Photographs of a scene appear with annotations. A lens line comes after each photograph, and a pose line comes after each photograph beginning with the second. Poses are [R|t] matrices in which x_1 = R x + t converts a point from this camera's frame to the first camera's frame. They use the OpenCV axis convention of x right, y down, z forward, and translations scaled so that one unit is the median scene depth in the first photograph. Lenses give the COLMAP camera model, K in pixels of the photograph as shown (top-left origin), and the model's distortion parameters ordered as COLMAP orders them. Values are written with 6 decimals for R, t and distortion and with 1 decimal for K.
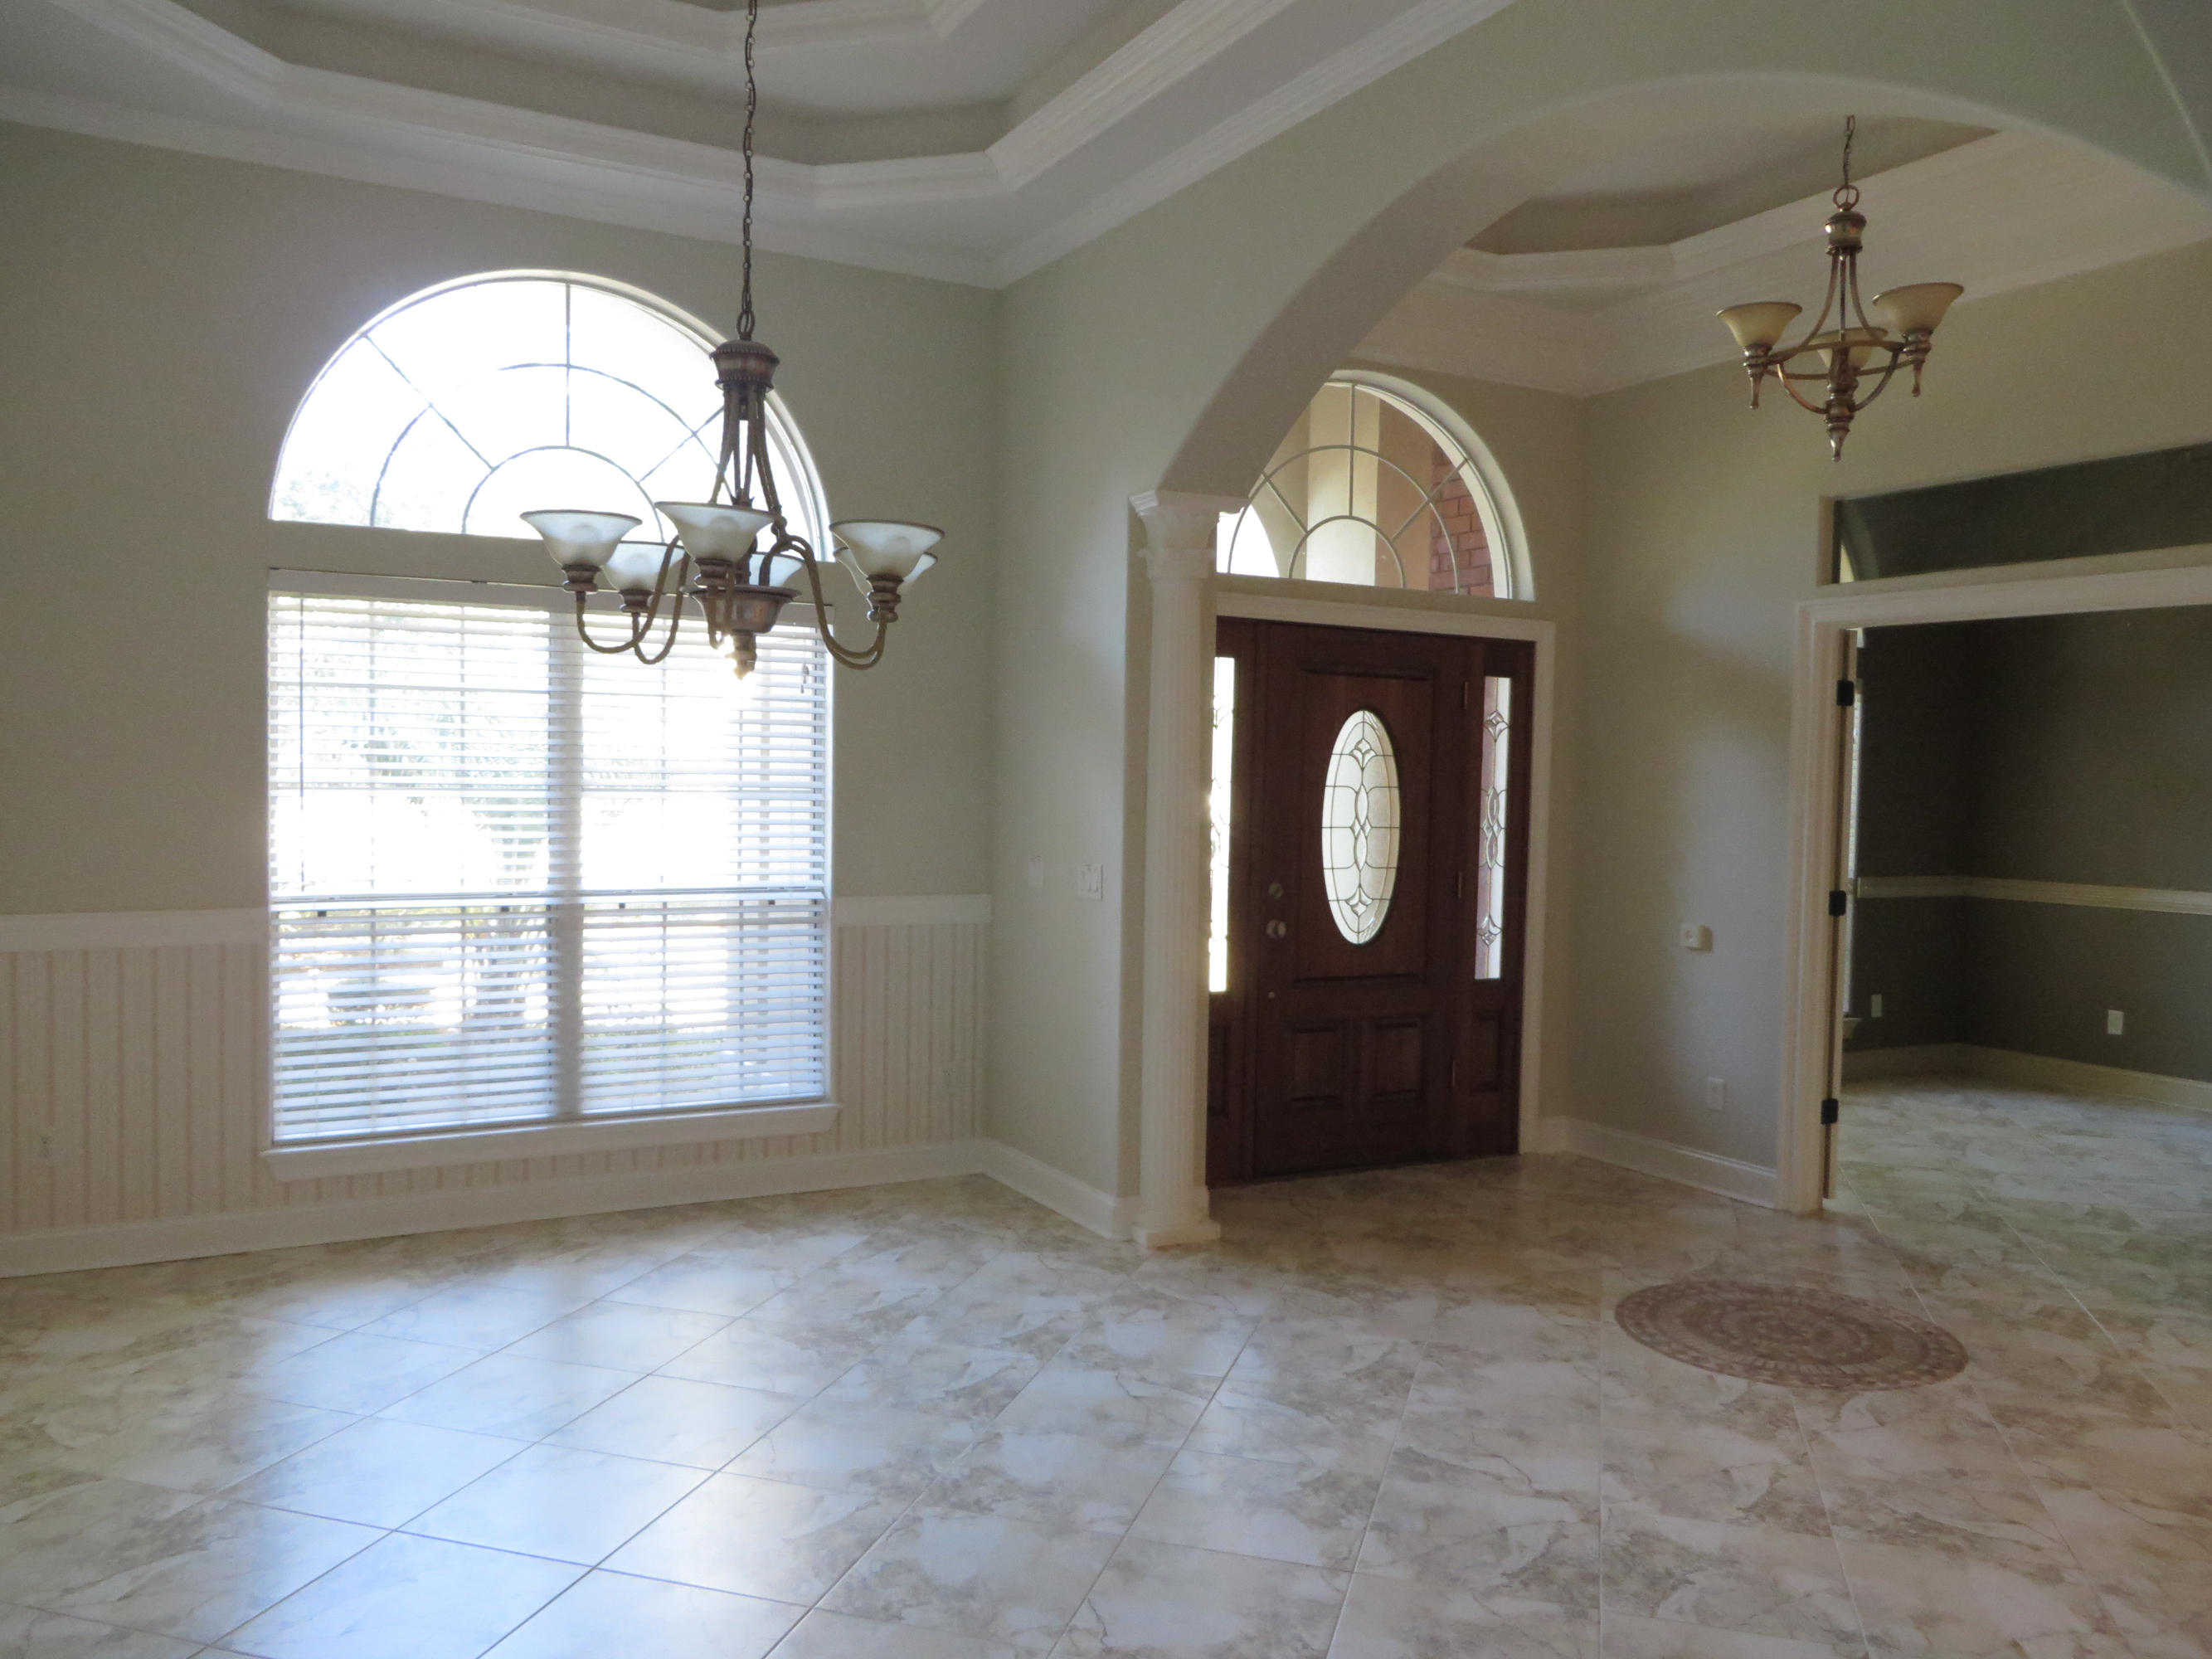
lens RADIAL K [[1652.9, 0, 1121.2], [0, 1652.9, 831.9], [0, 0, 1]] dist [-0.016972, 0.000652]
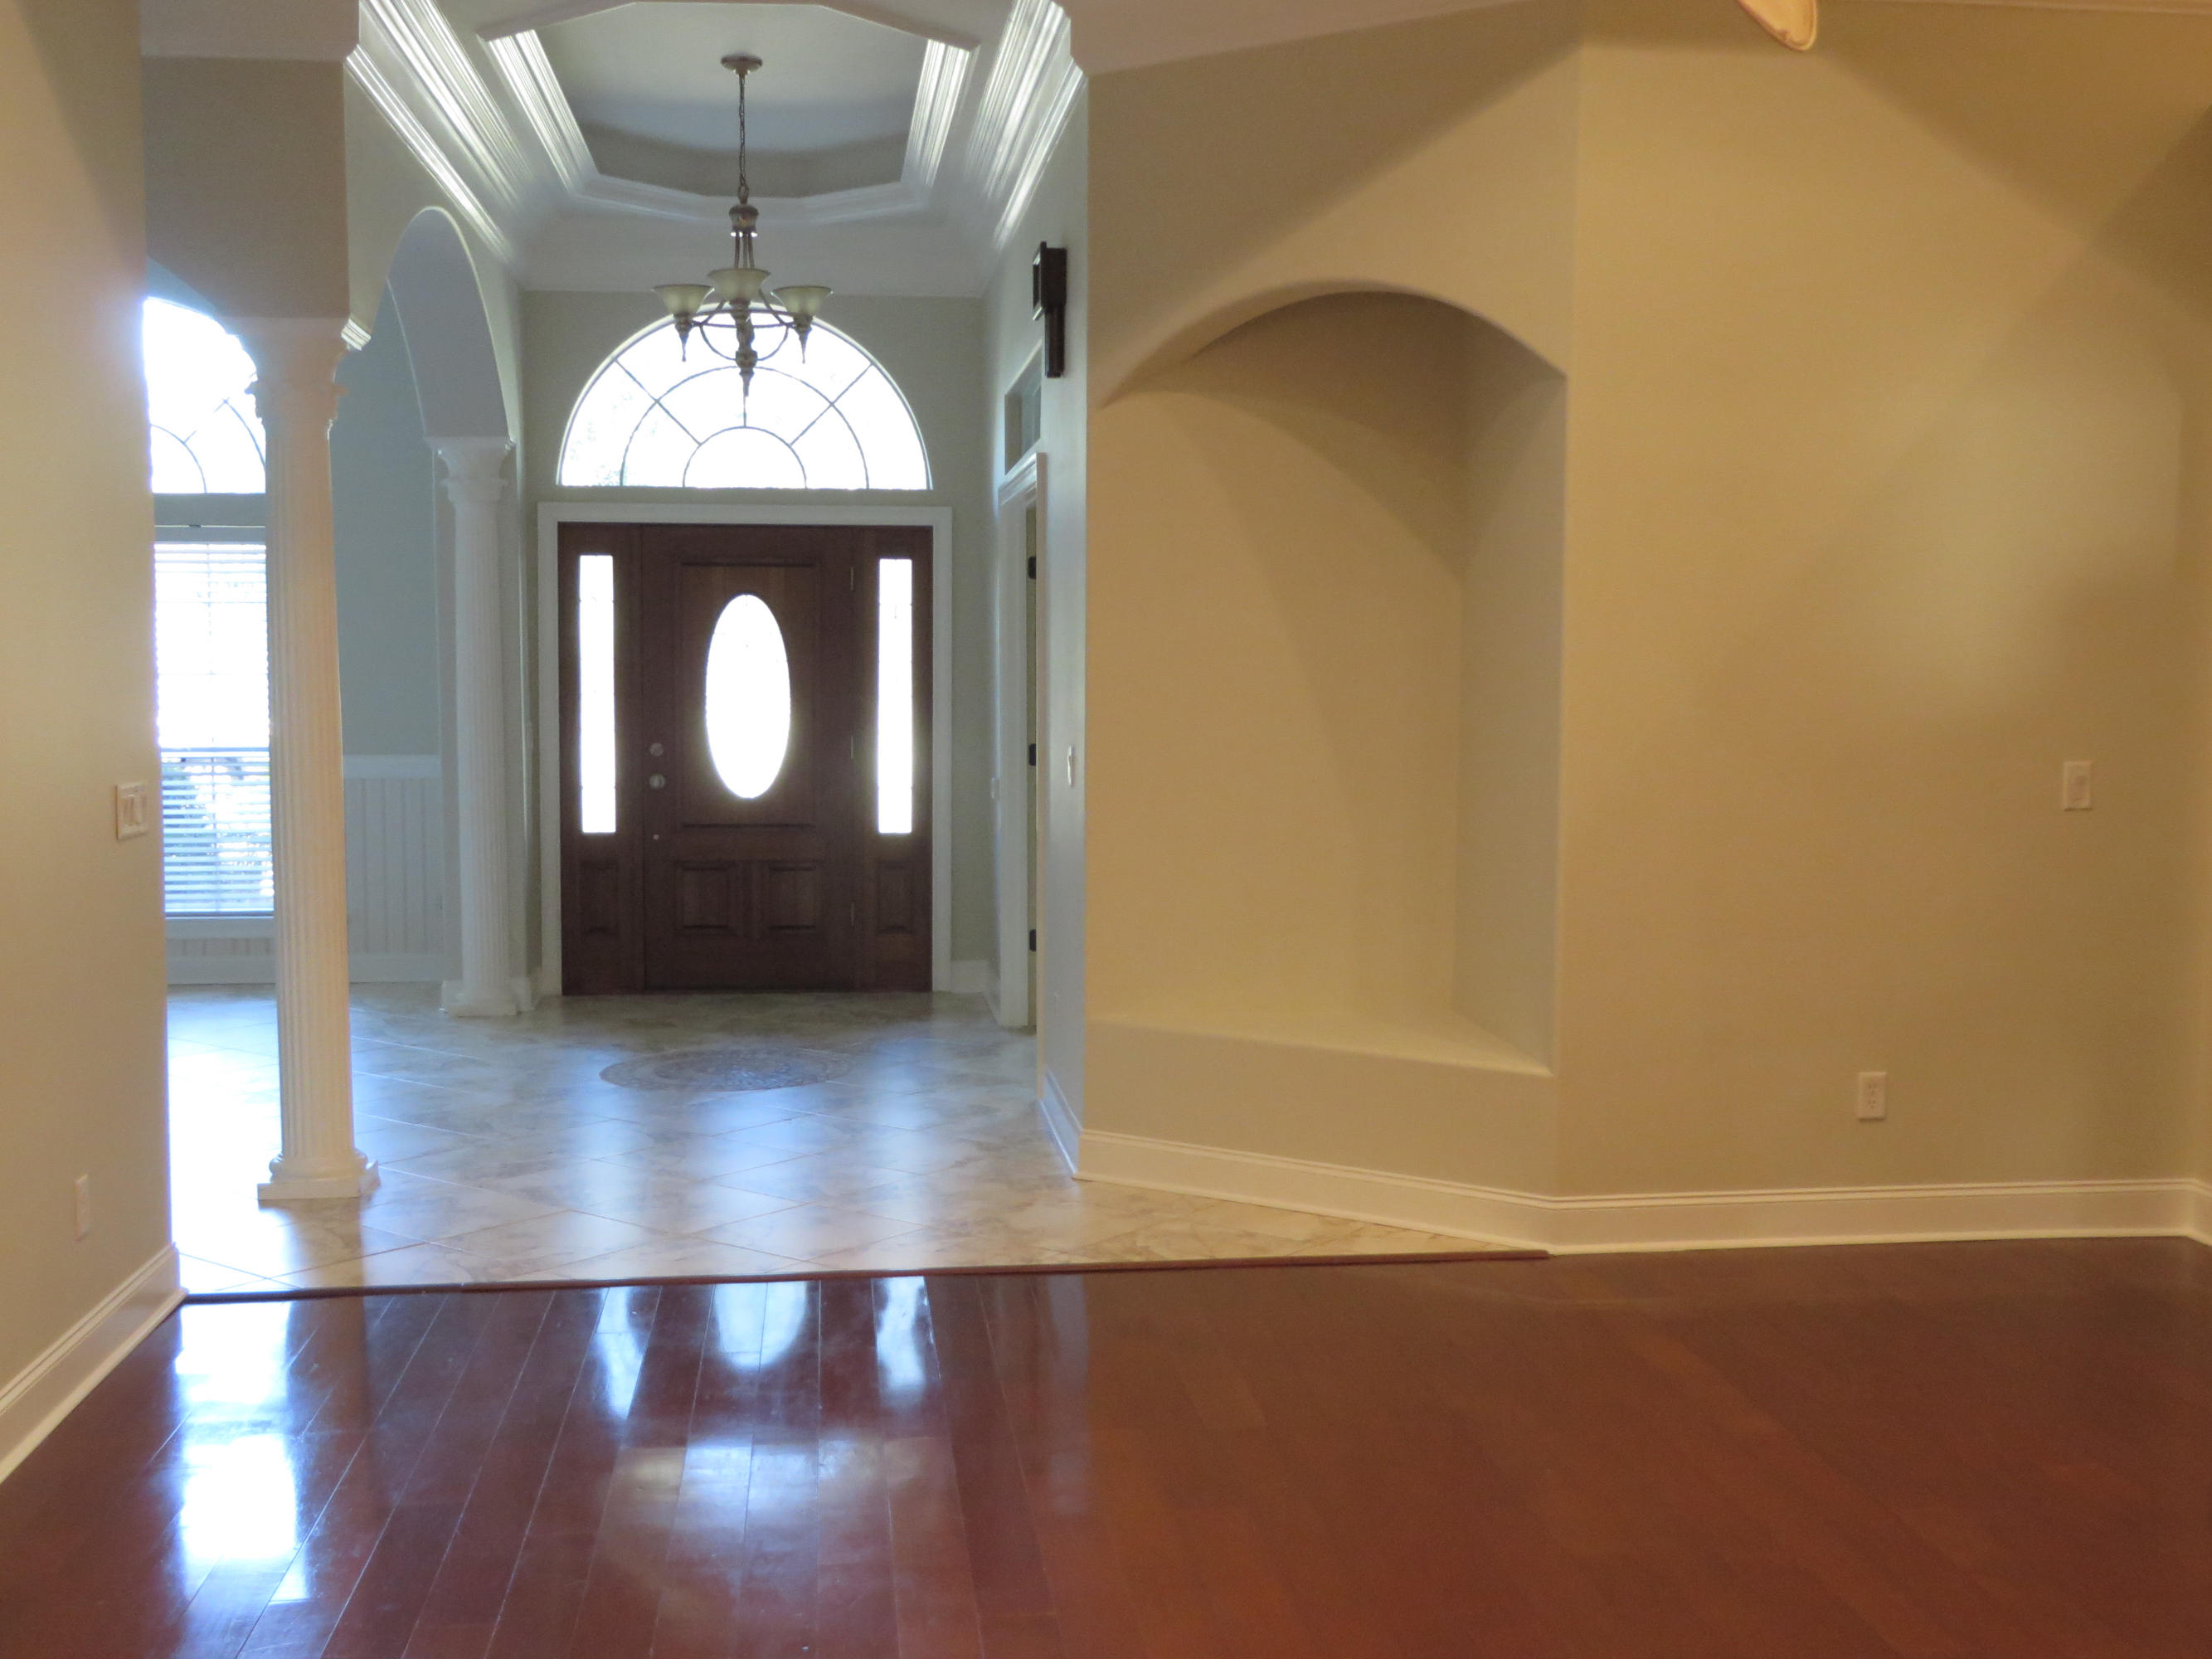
lens RADIAL K [[2377.2, 0, 1111.6], [0, 2377.2, 808.6], [0, 0, 1]] dist [-0.043651, 0.000000]
pose [[0.927831, 0.004986, -0.372969, 1.199766], [0.003223, 0.999766, 0.021384, 0.049451], [0.372988, -0.021043, 0.927597, -0.539582]]
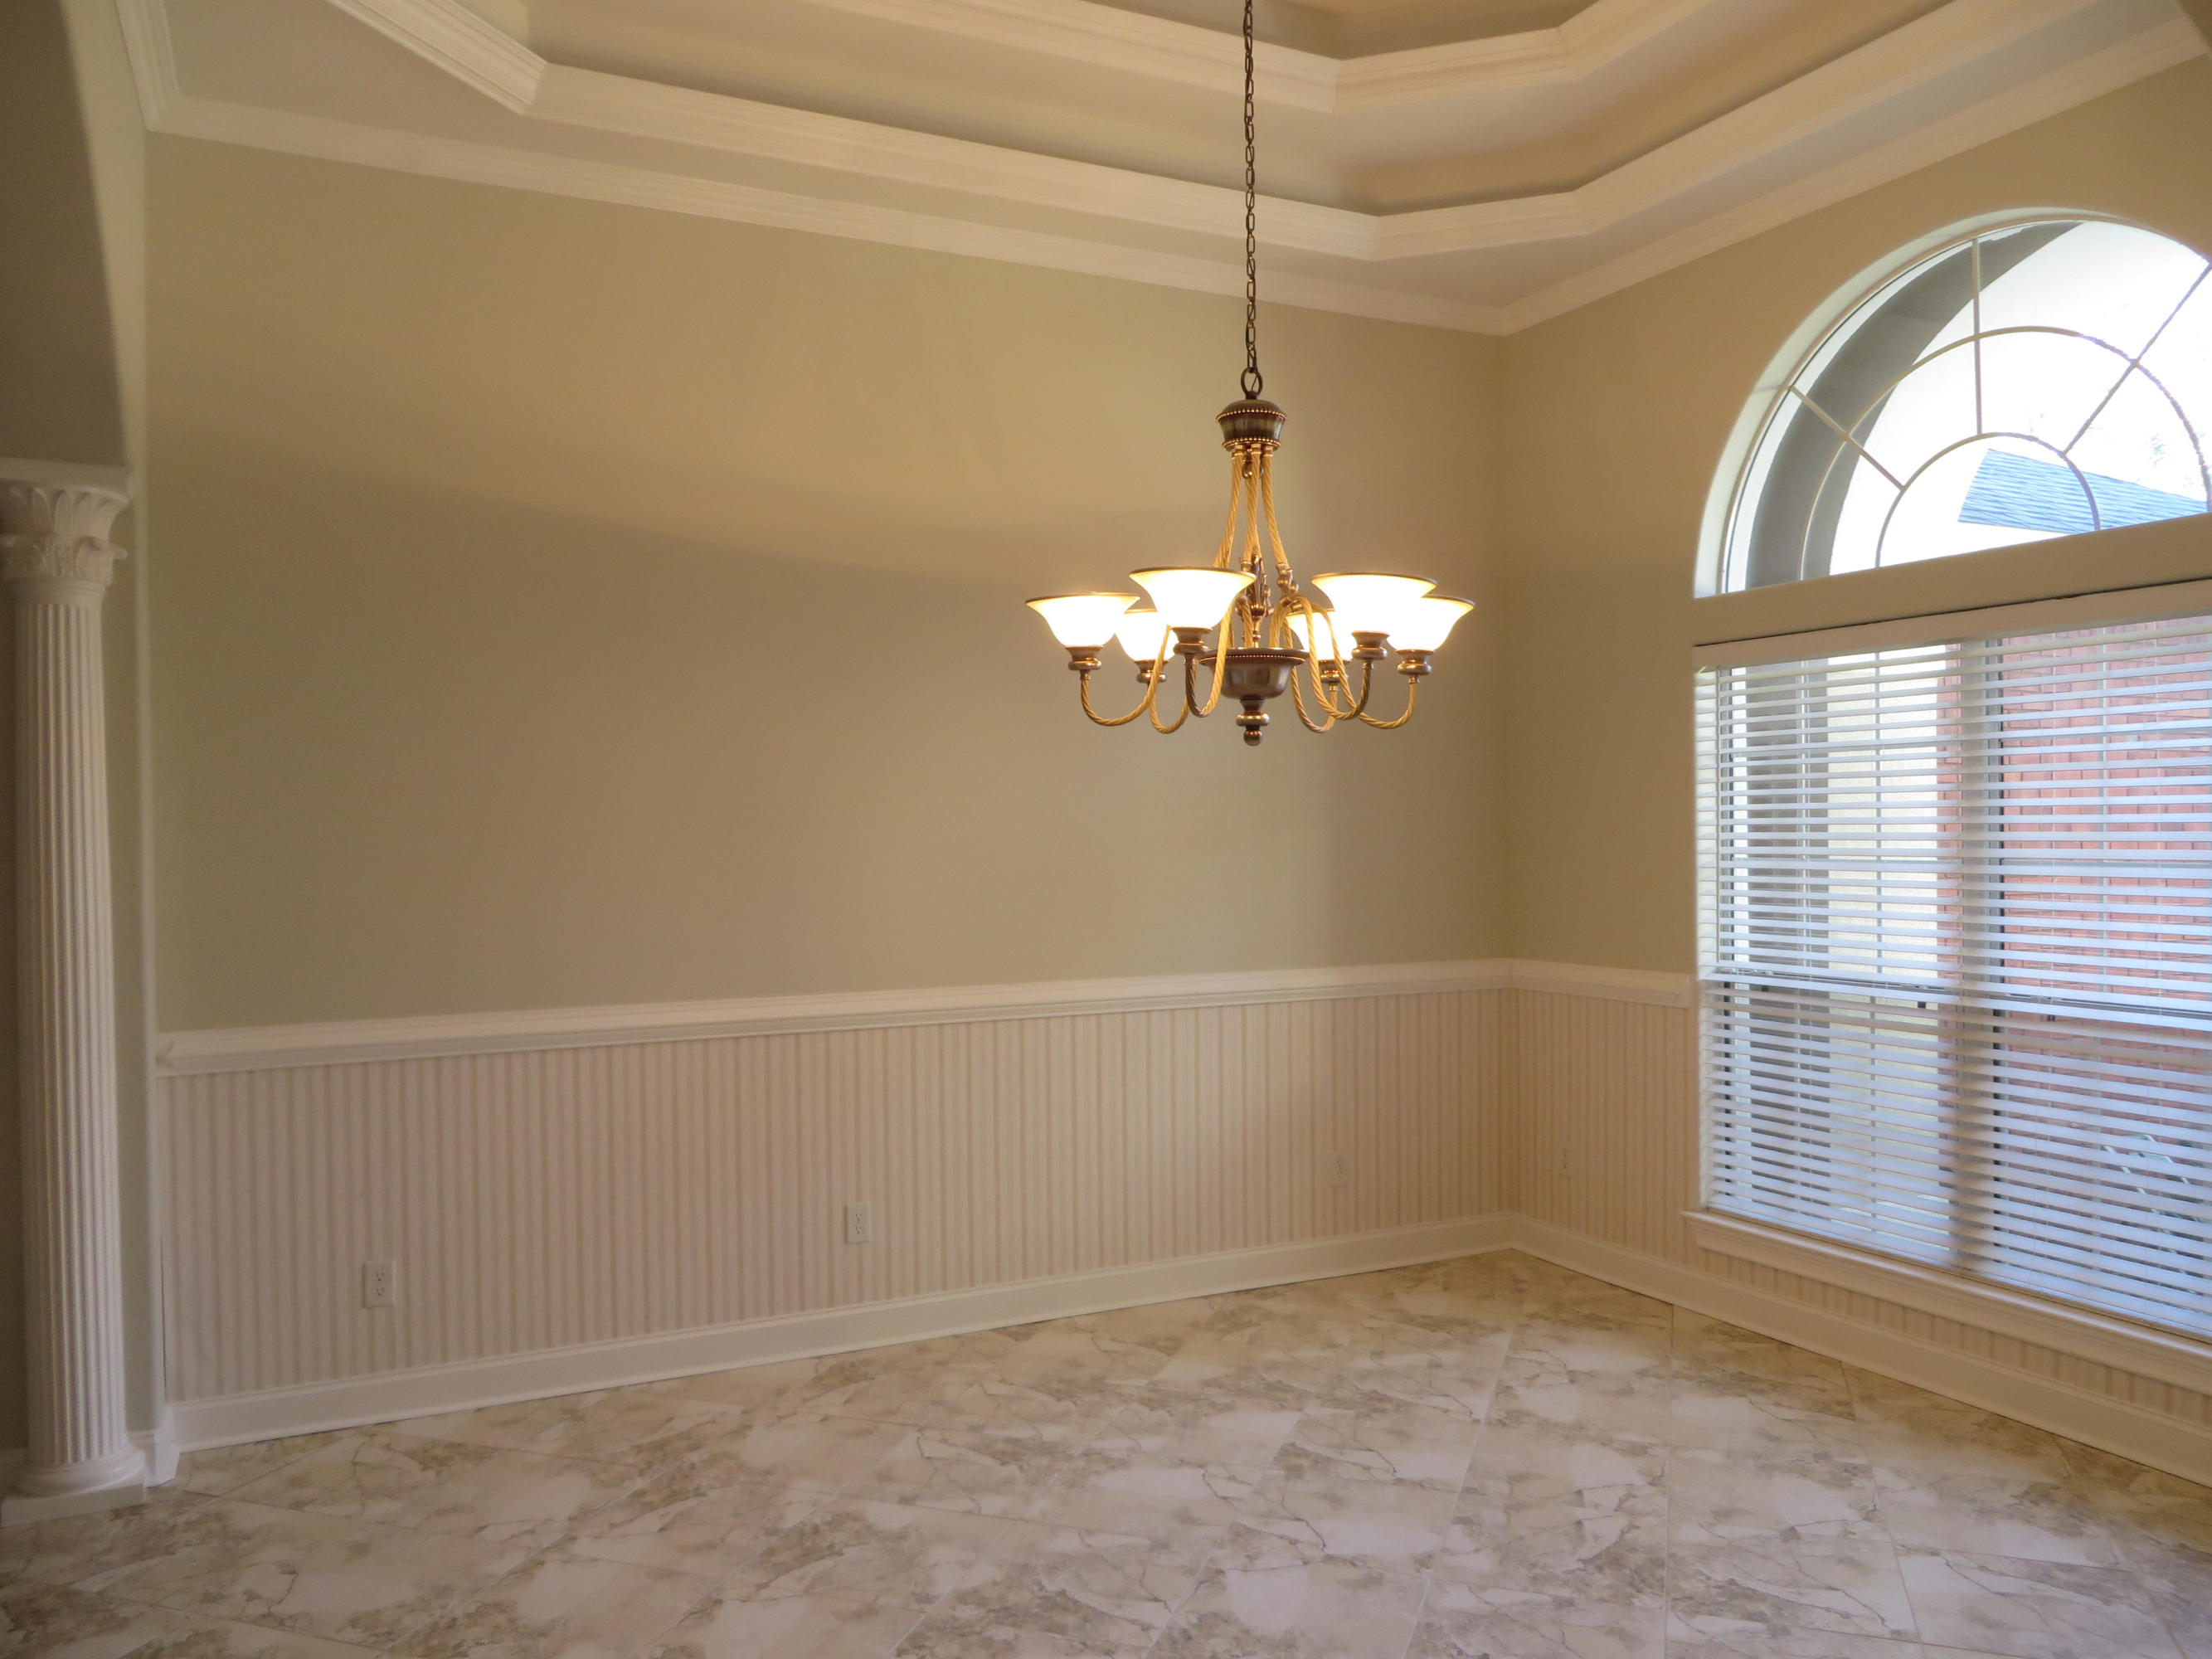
lens RADIAL K [[1652.9, 0, 1116.8], [0, 1652.9, 833.6], [0, 0, 1]] dist [-0.016972, 0.000652]
pose [[-0.039845, -0.014310, -0.999103, 0.502515], [-0.033185, 0.999365, -0.012990, -0.016216], [0.998655, 0.032638, -0.040294, 0.648443]]
